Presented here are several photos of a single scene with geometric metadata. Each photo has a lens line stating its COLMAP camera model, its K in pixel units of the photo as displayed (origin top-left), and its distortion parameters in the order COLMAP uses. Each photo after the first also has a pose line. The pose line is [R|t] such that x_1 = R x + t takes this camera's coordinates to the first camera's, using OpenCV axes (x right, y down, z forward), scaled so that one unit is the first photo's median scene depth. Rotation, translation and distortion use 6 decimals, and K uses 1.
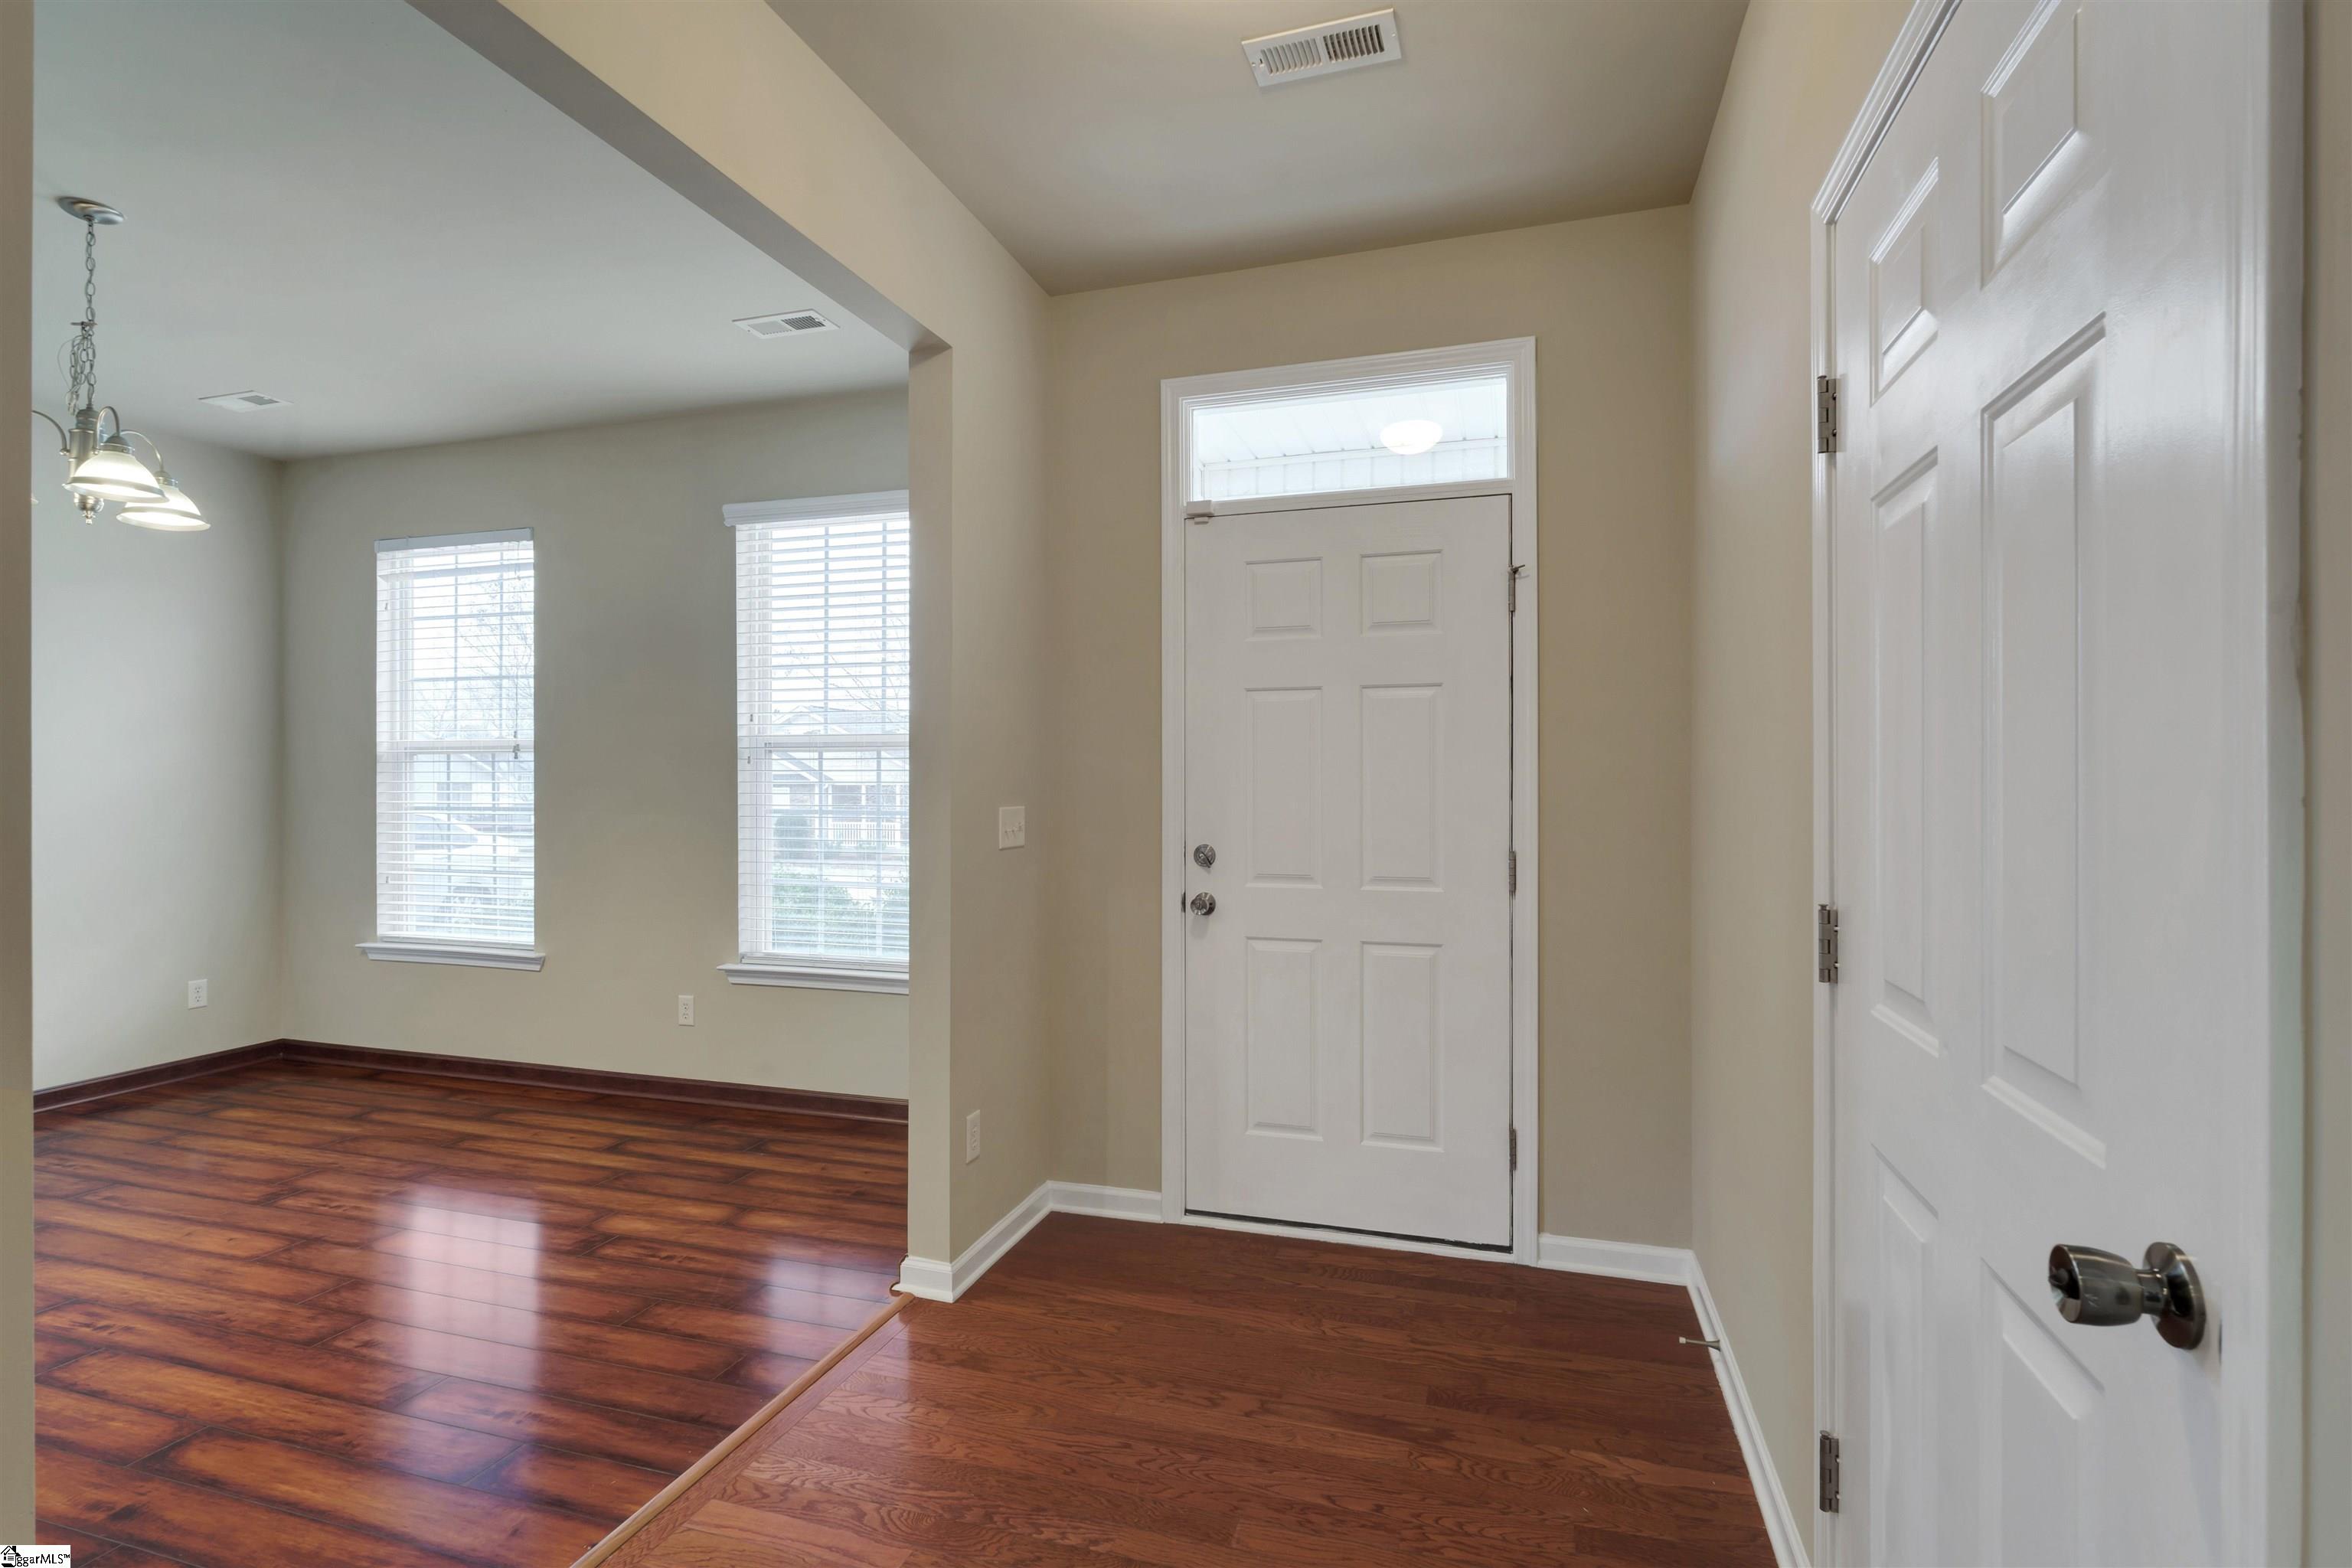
lens RADIAL K [[1140.8, 0, 1175.6], [0, 1140.8, 777.8], [0, 0, 1]] dist [-0.001820, 0.000625]
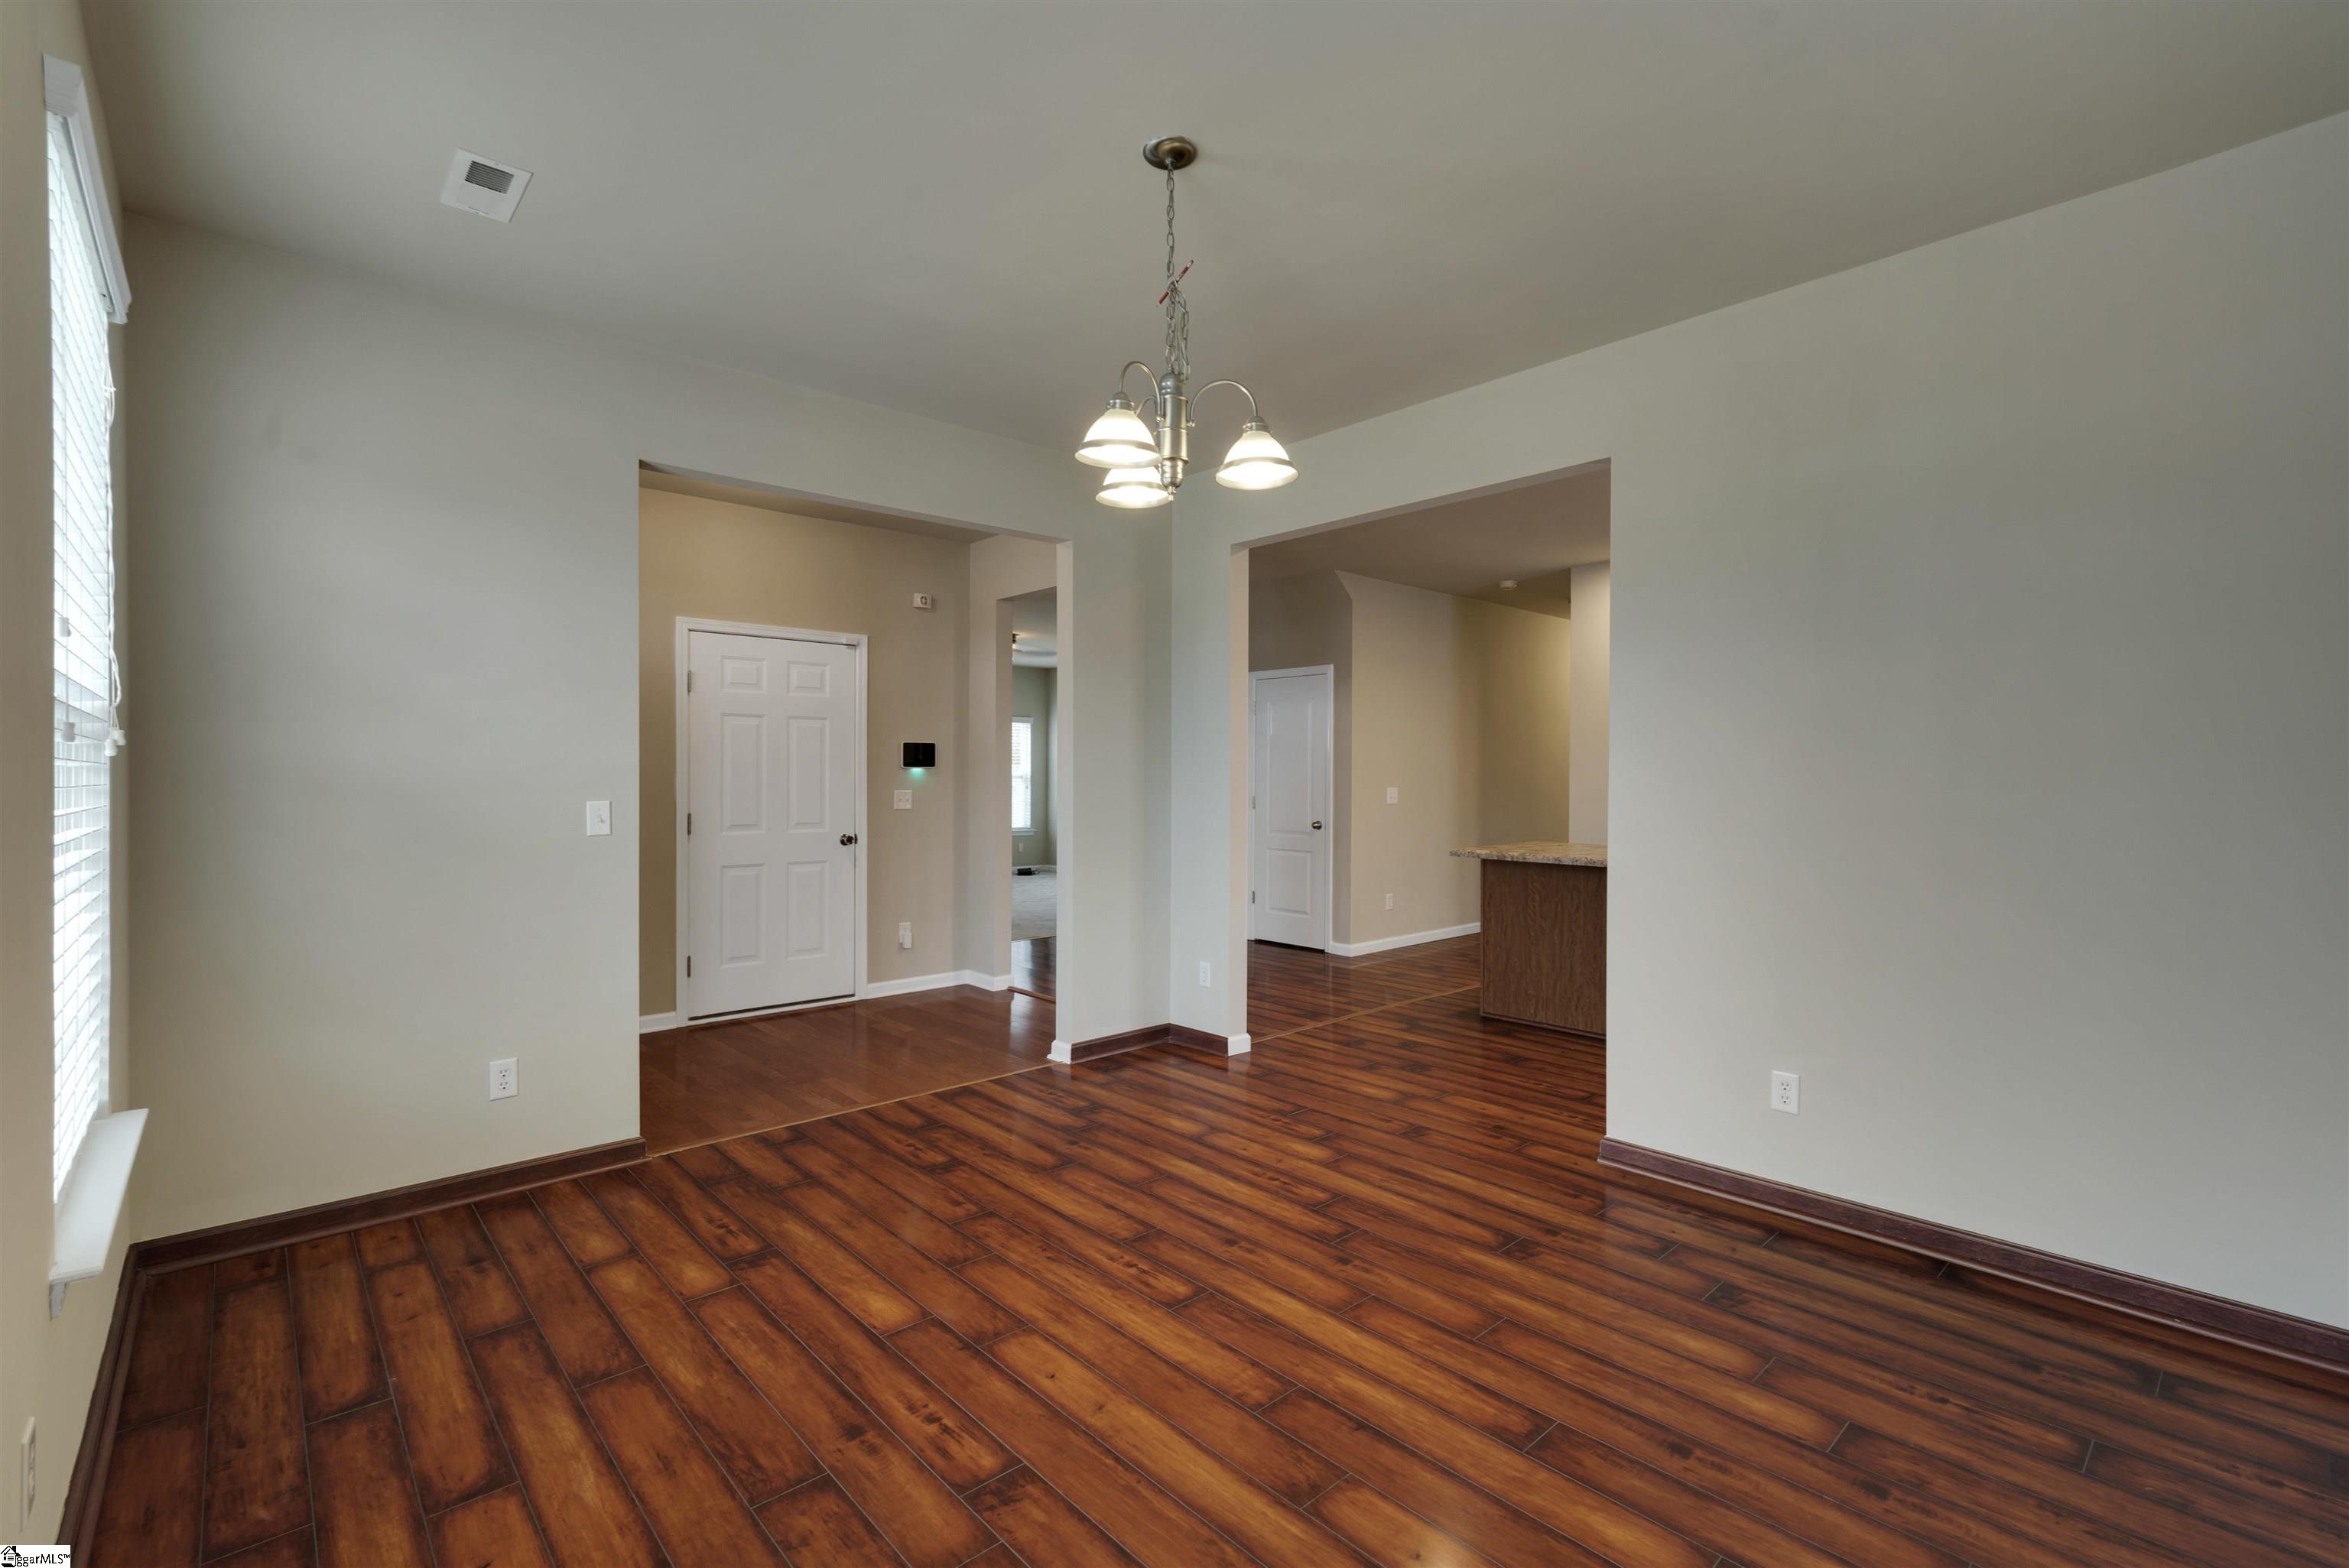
lens RADIAL K [[1037.7, 0, 1174.5], [0, 1037.7, 784.0], [0, 0, 1]] dist [-0.001053, -0.002728]
pose [[-0.863792, -0.001834, 0.503845, -1.310656], [-0.001202, 0.999998, 0.001579, 0.000095], [-0.503847, 0.000758, -0.863793, 1.635370]]
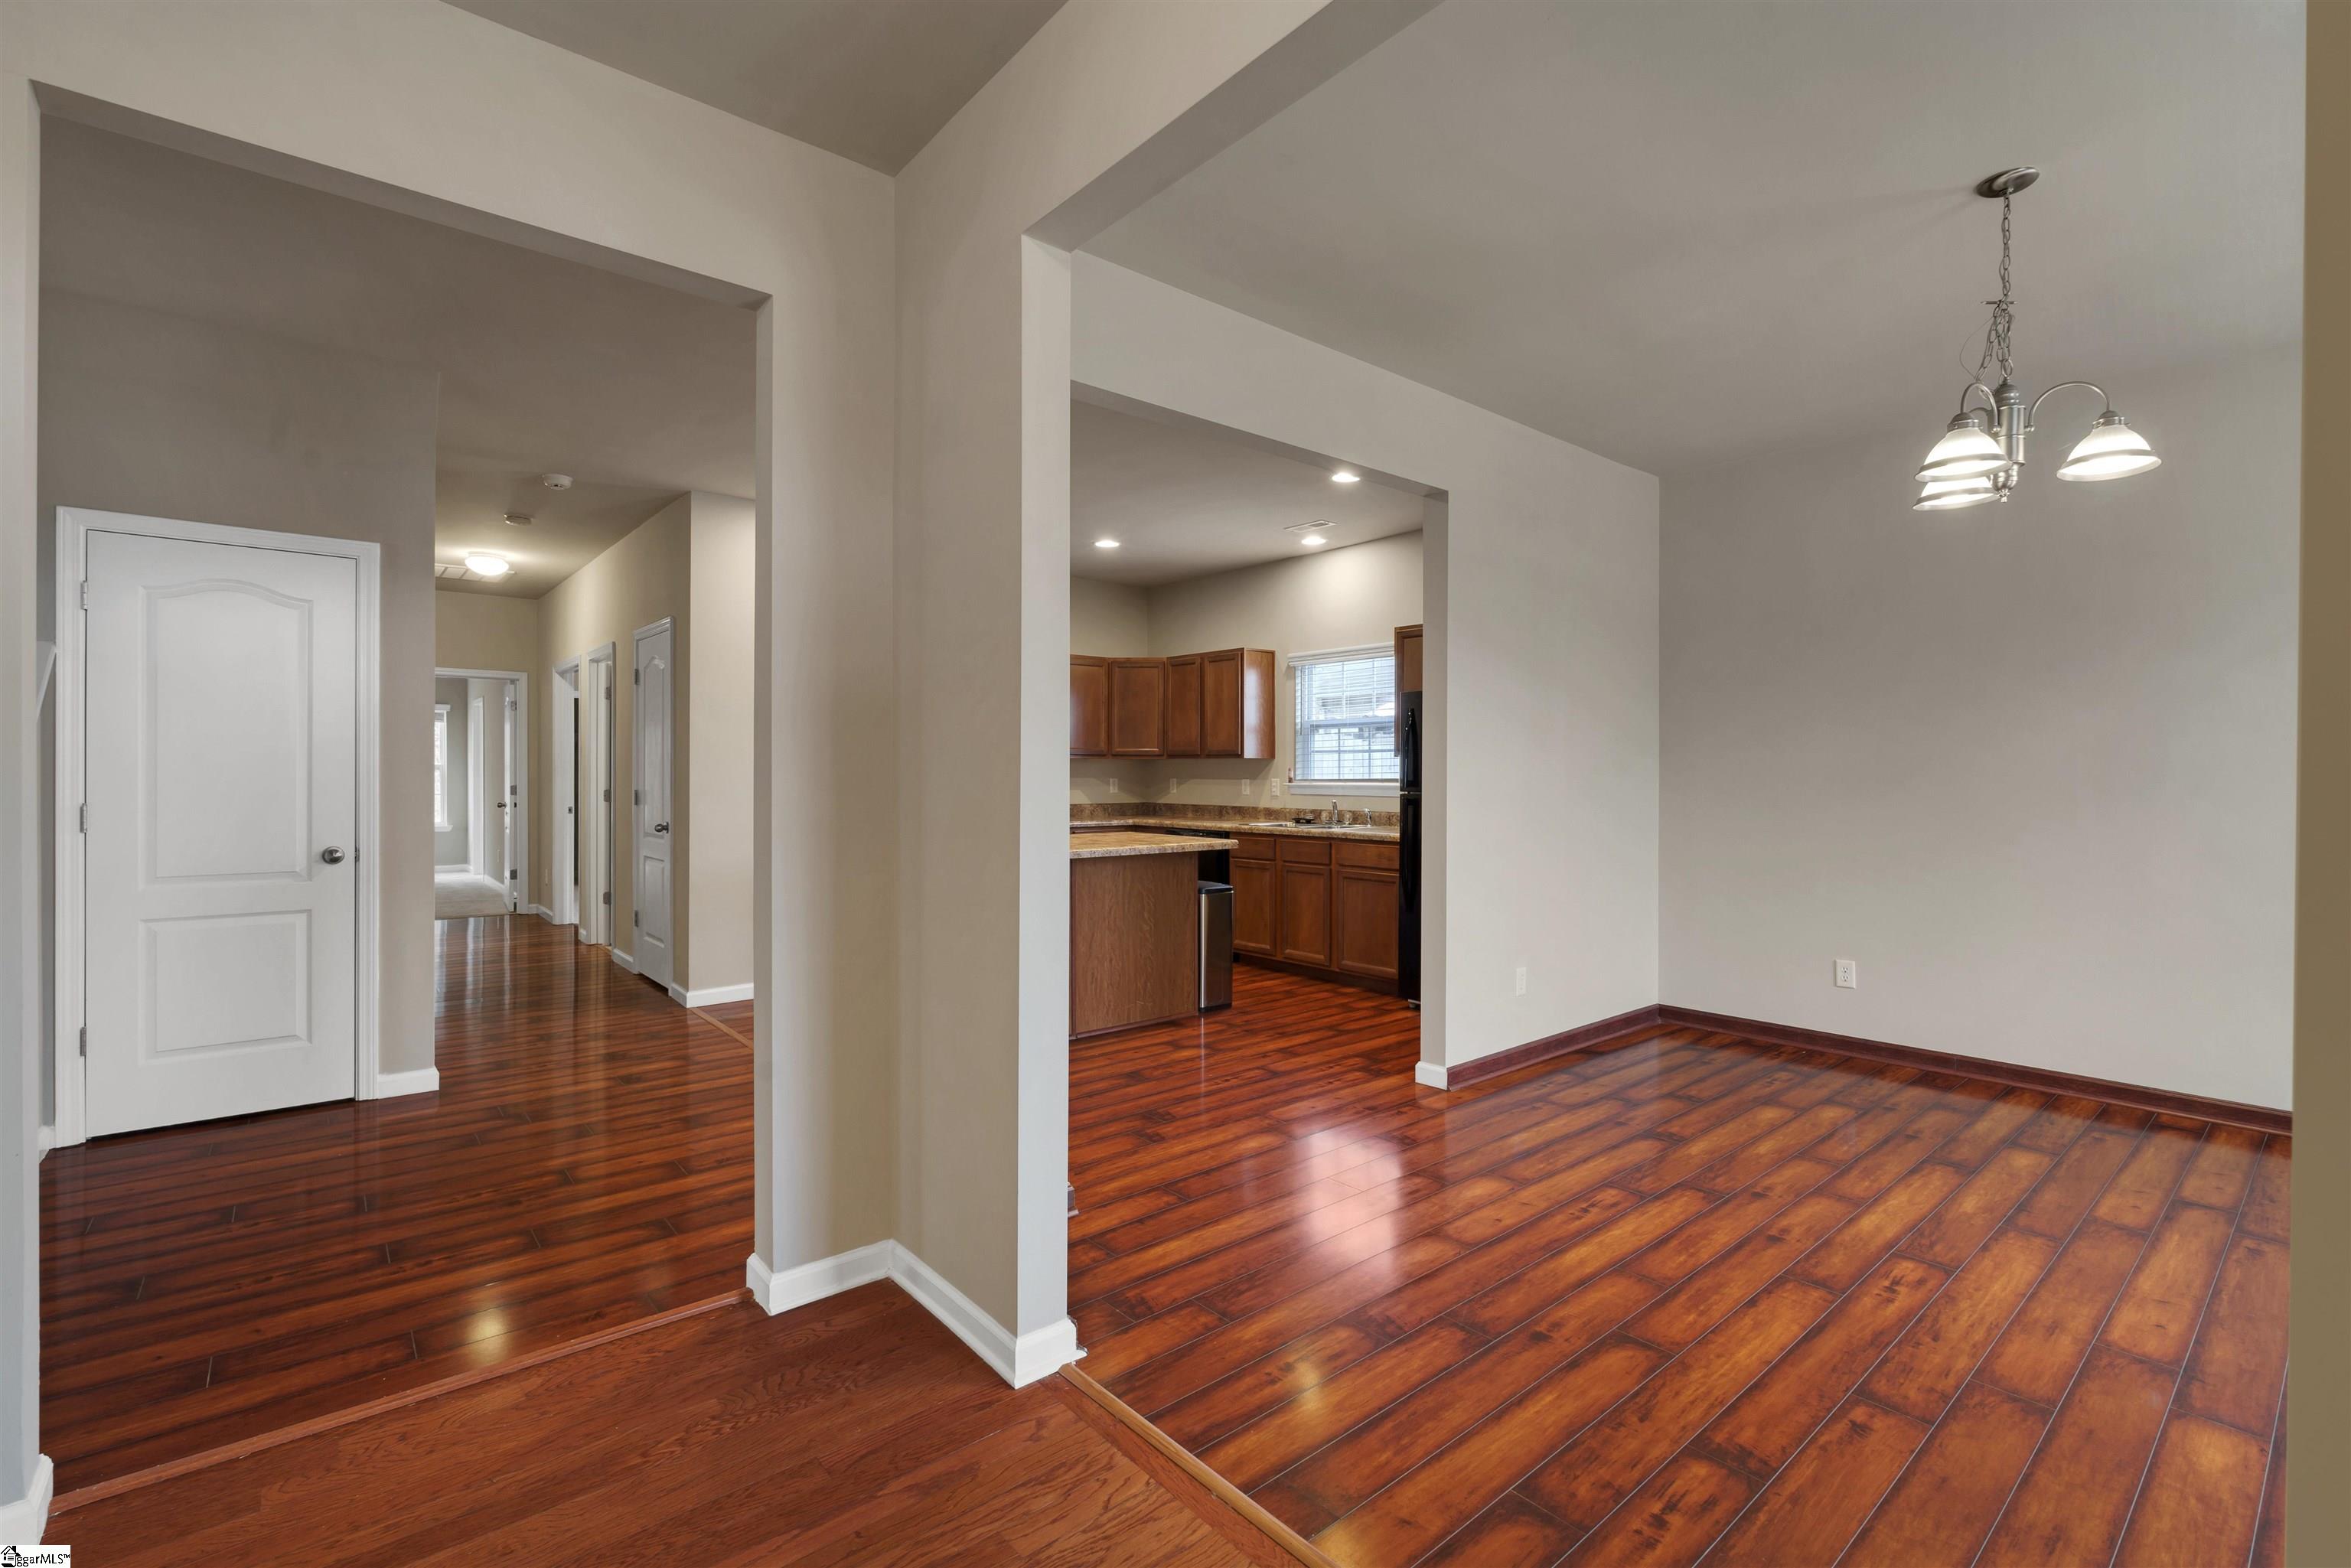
lens RADIAL K [[1038.7, 0, 1175.5], [0, 1038.7, 784.0], [0, 0, 1]] dist [-0.001053, -0.002728]
pose [[-0.532318, 0.008060, -0.846506, 0.180489], [0.002434, 0.999965, 0.007991, 0.008625], [0.846541, 0.002193, -0.532319, 0.829318]]
